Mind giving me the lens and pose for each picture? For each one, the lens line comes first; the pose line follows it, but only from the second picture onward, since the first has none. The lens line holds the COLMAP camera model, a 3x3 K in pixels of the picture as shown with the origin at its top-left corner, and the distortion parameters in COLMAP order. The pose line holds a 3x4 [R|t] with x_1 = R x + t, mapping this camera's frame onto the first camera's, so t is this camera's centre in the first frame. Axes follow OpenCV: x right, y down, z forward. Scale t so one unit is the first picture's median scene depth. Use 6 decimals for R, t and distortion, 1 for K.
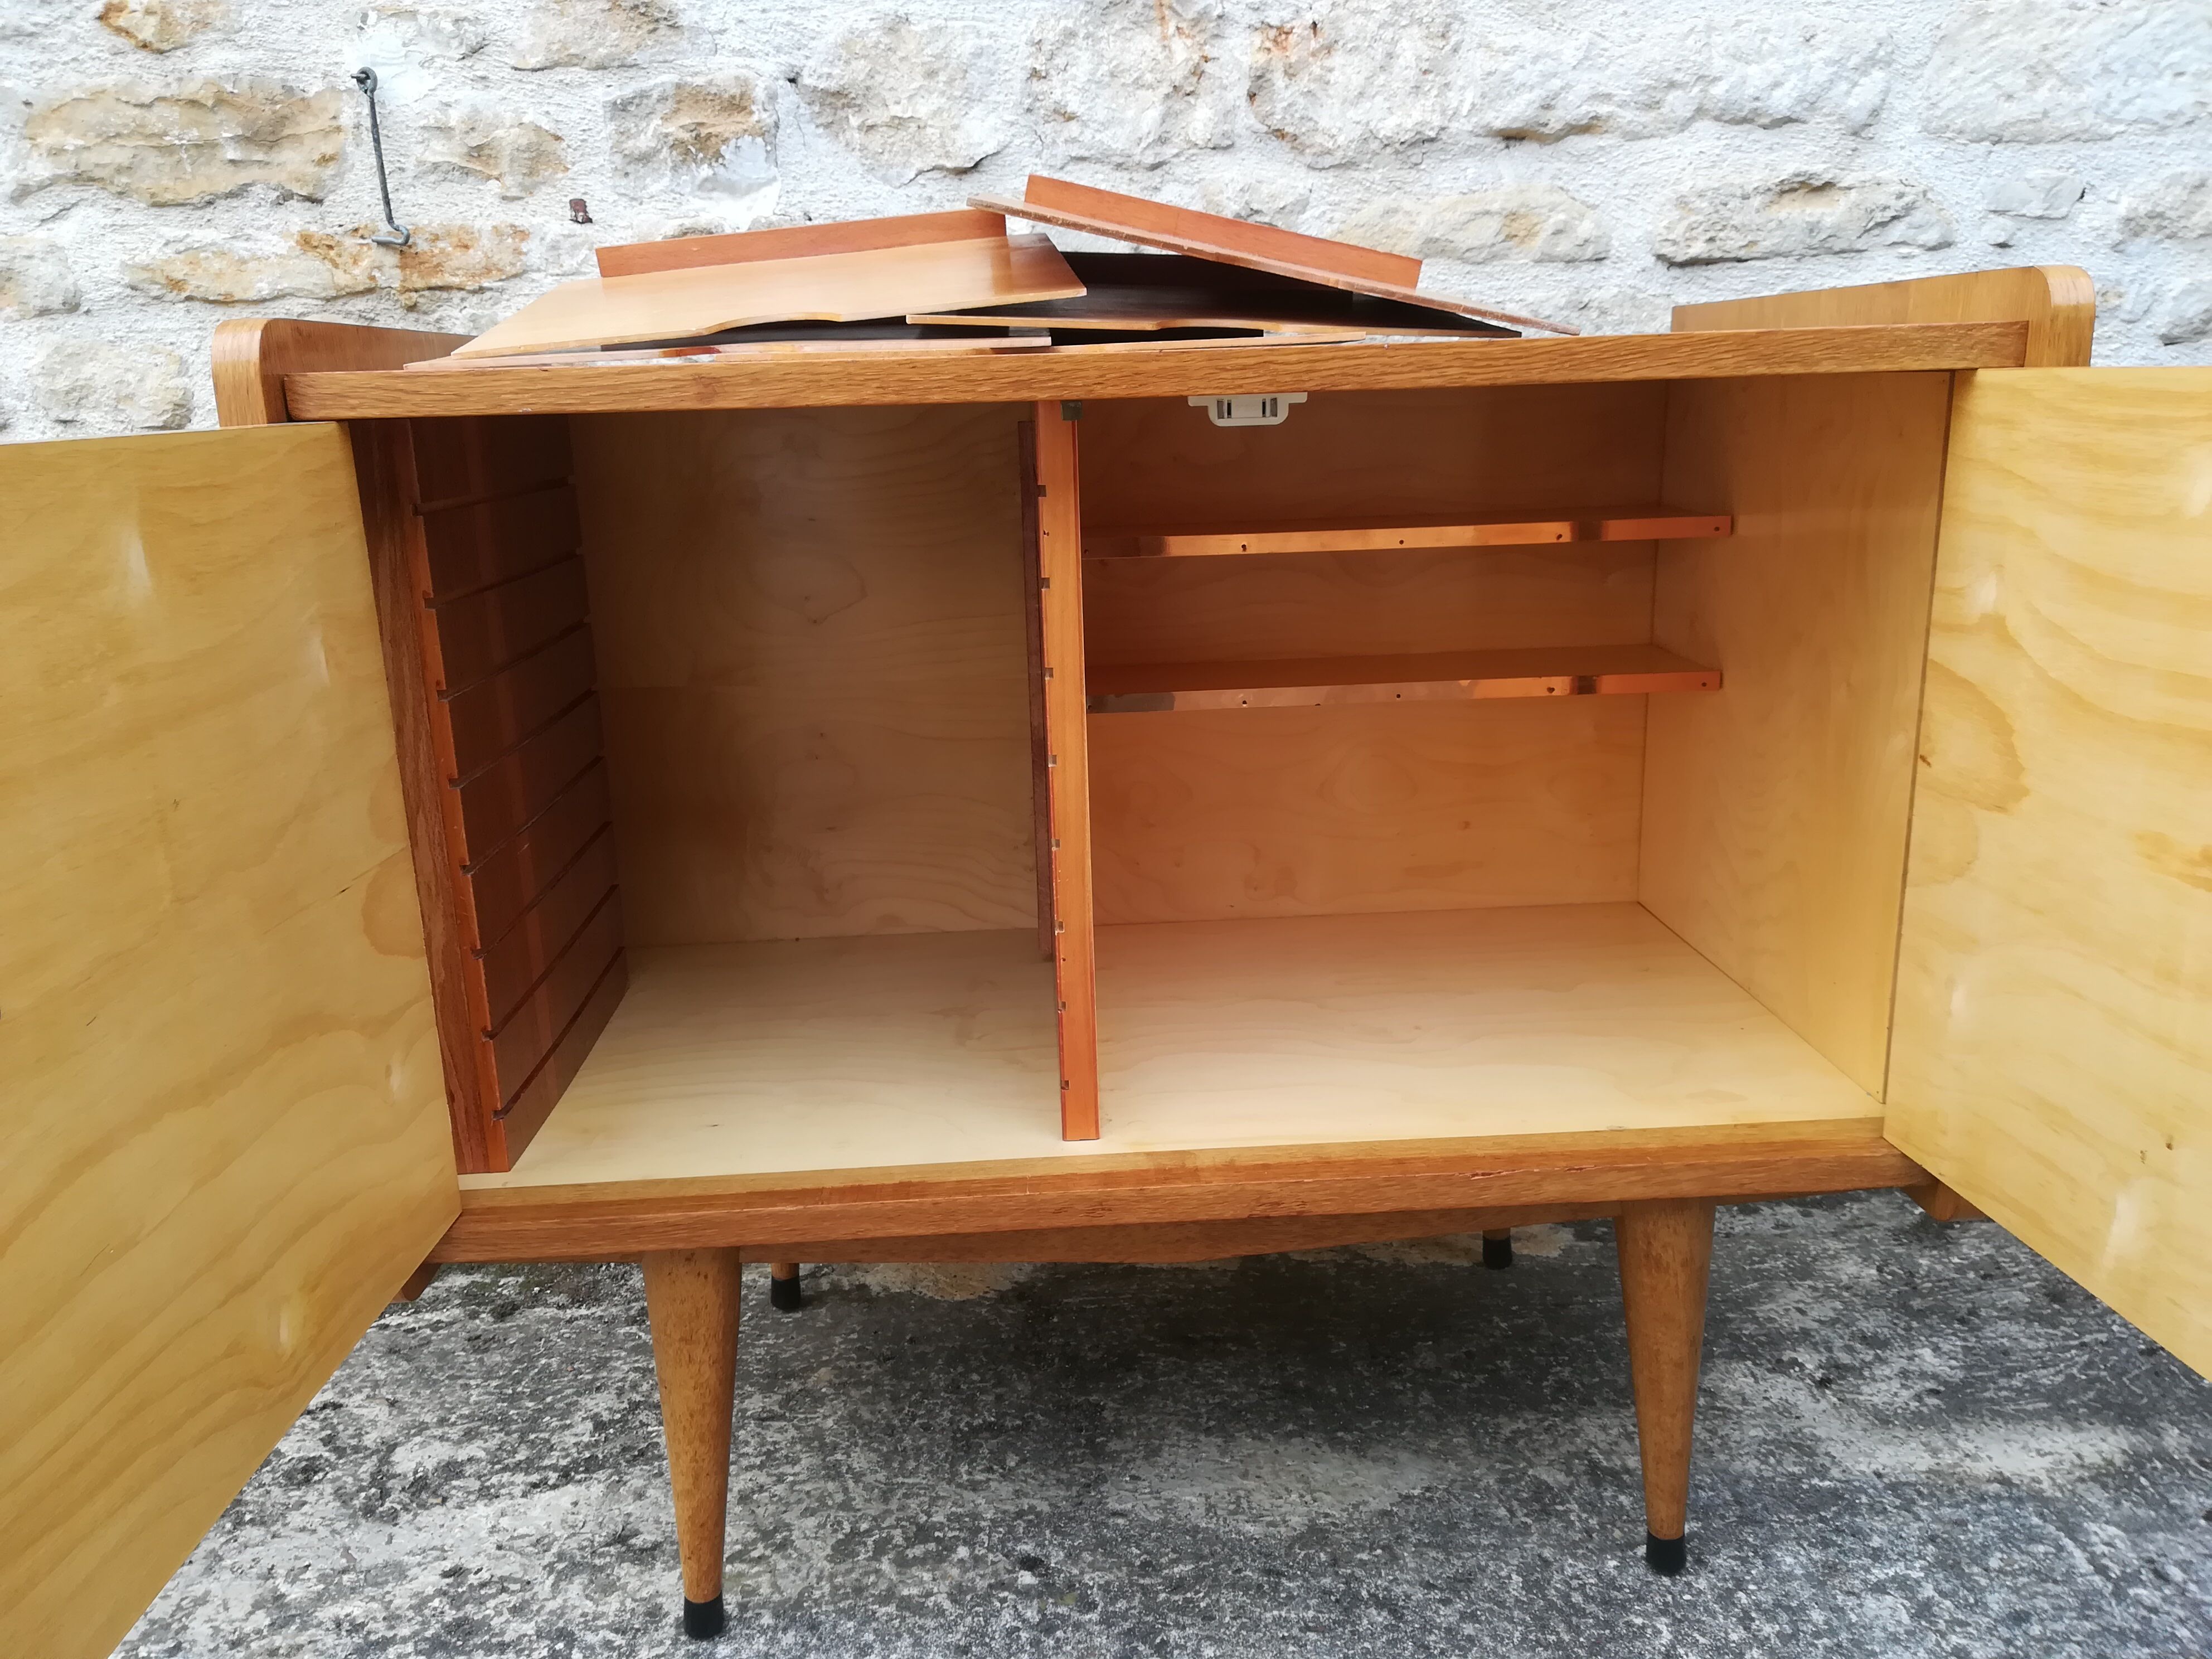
lens RADIAL K [[1714.6, 0, 1112.7], [0, 1714.6, 847.5], [0, 0, 1]] dist [0.034351, -0.052374]
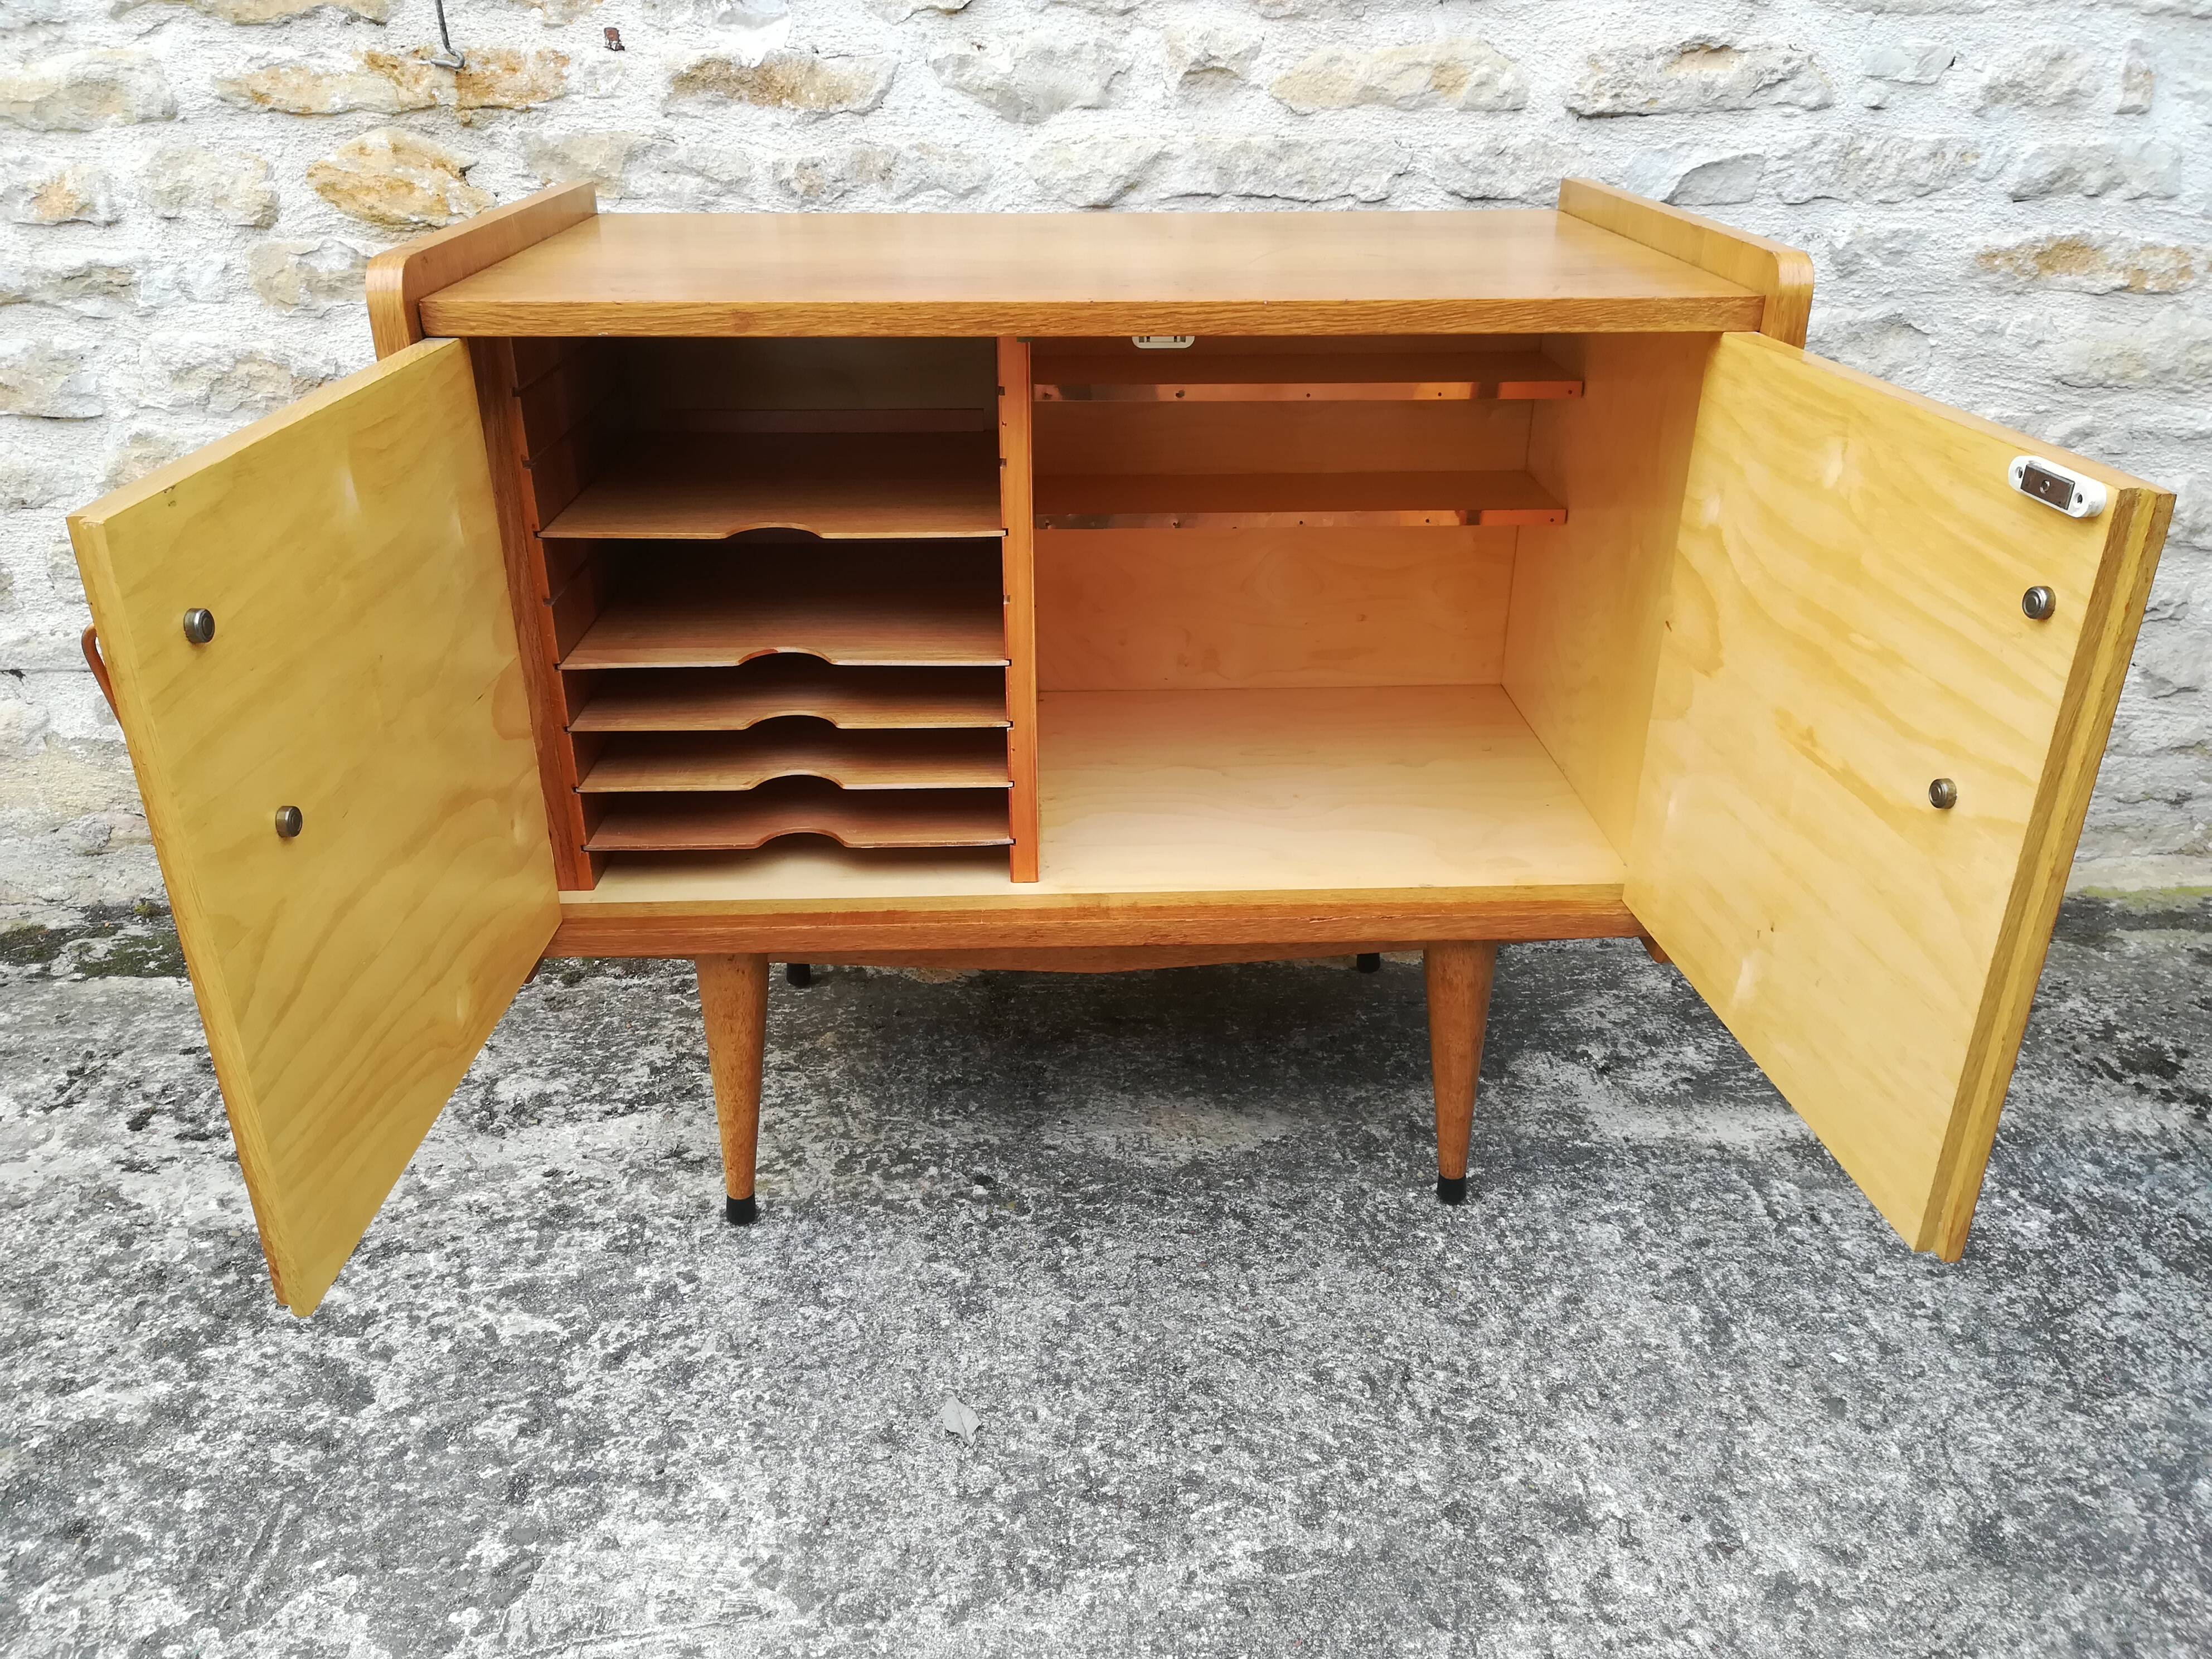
lens RADIAL K [[1711.3, 0, 1113.7], [0, 1711.3, 841.0], [0, 0, 1]] dist [0.052317, -0.075153]
pose [[0.999408, 0.034096, 0.004674, 0.032801], [-0.034360, 0.980904, 0.191432, -0.087679], [0.001942, -0.191480, 0.981495, -0.221858]]
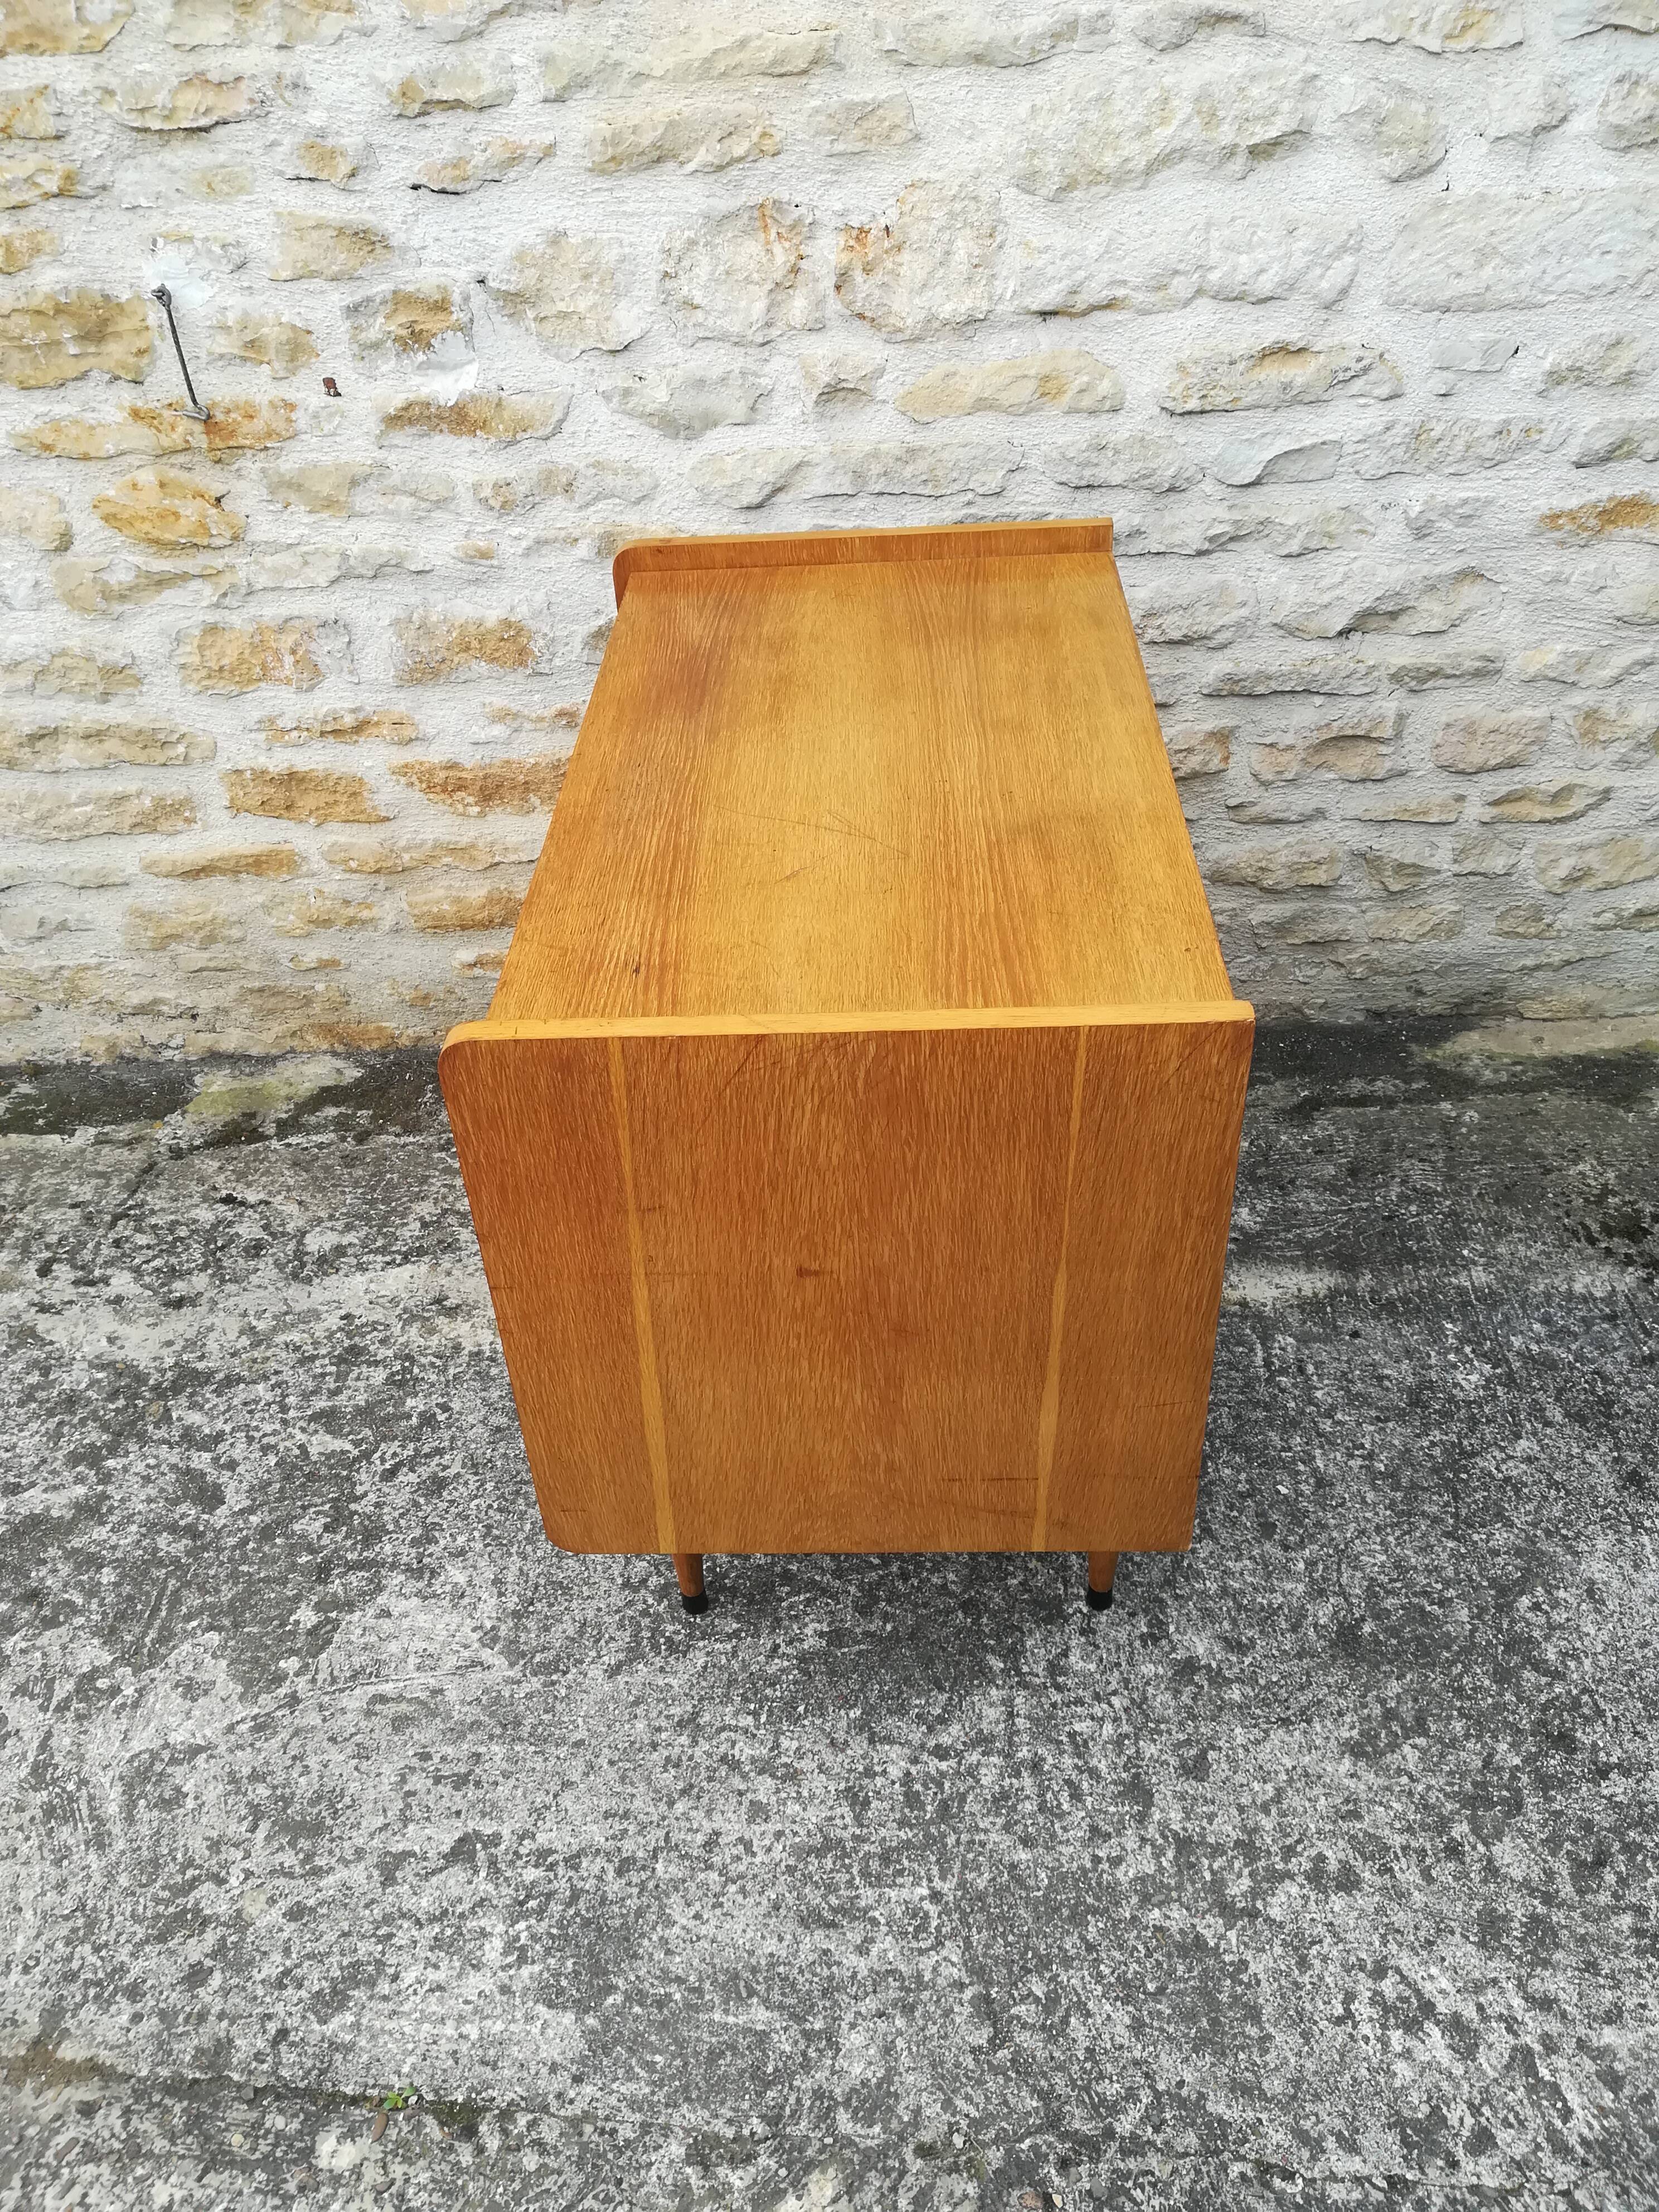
lens RADIAL K [[1711.3, 0, 817.1], [0, 1711.3, 1101.6], [0, 0, 1]] dist [0.052317, -0.075153]
pose [[0.996724, 0.033559, -0.073584, 0.191798], [-0.002357, 0.921513, 0.388340, -0.403606], [0.080841, -0.386895, 0.918573, -0.429762]]
